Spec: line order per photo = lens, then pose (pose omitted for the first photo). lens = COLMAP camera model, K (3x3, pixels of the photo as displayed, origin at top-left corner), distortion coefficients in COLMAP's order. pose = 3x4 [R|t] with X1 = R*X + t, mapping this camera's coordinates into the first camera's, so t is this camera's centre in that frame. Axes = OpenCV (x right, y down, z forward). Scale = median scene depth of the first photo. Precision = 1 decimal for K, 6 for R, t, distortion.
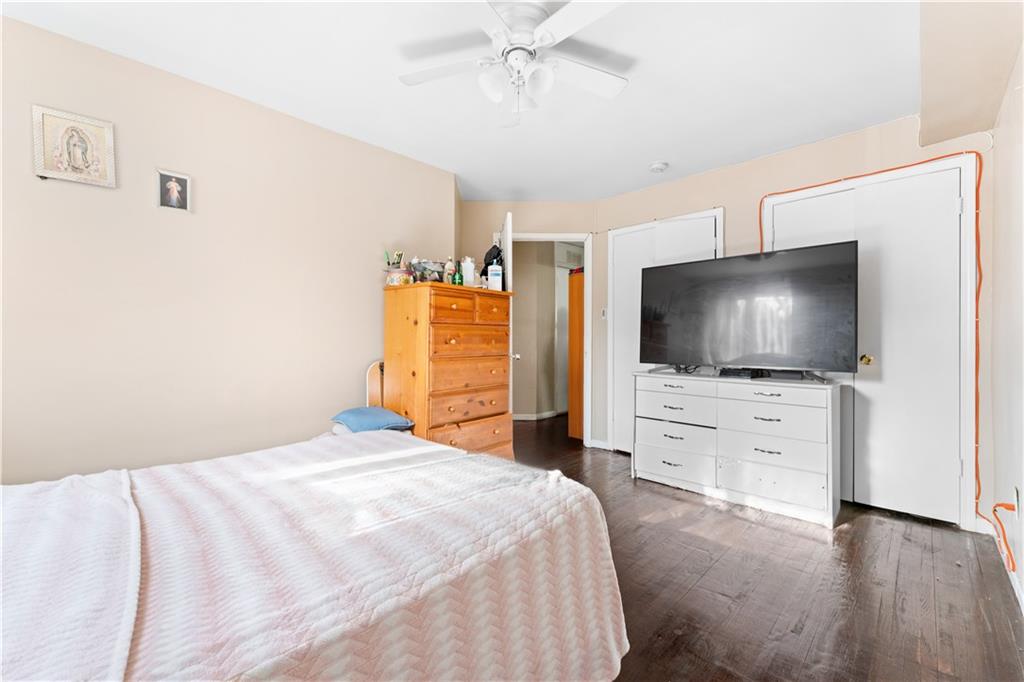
lens RADIAL K [[406.4, 0, 511.8], [0, 406.4, 342.8], [0, 0, 1]] dist [0.002243, 0.000750]
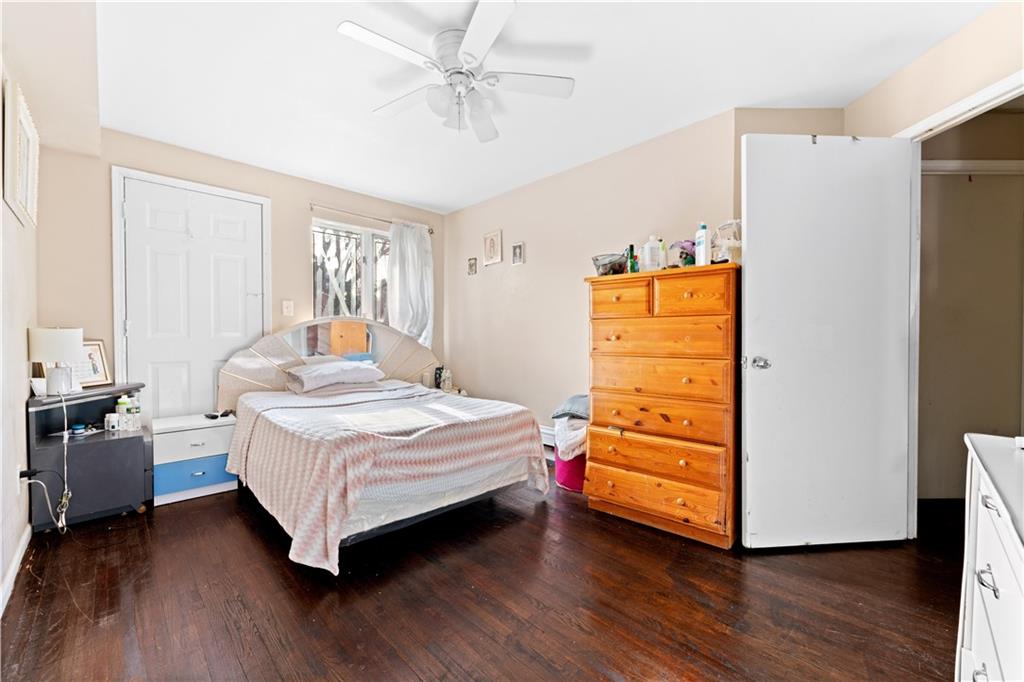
lens RADIAL K [[406.4, 0, 511.6], [0, 406.4, 341.2], [0, 0, 1]] dist [0.002243, 0.000750]
pose [[0.012165, 0.011290, -0.999862, 0.772652], [-0.005373, 0.999923, 0.011226, -0.004749], [0.999912, 0.005236, 0.012225, 0.770951]]
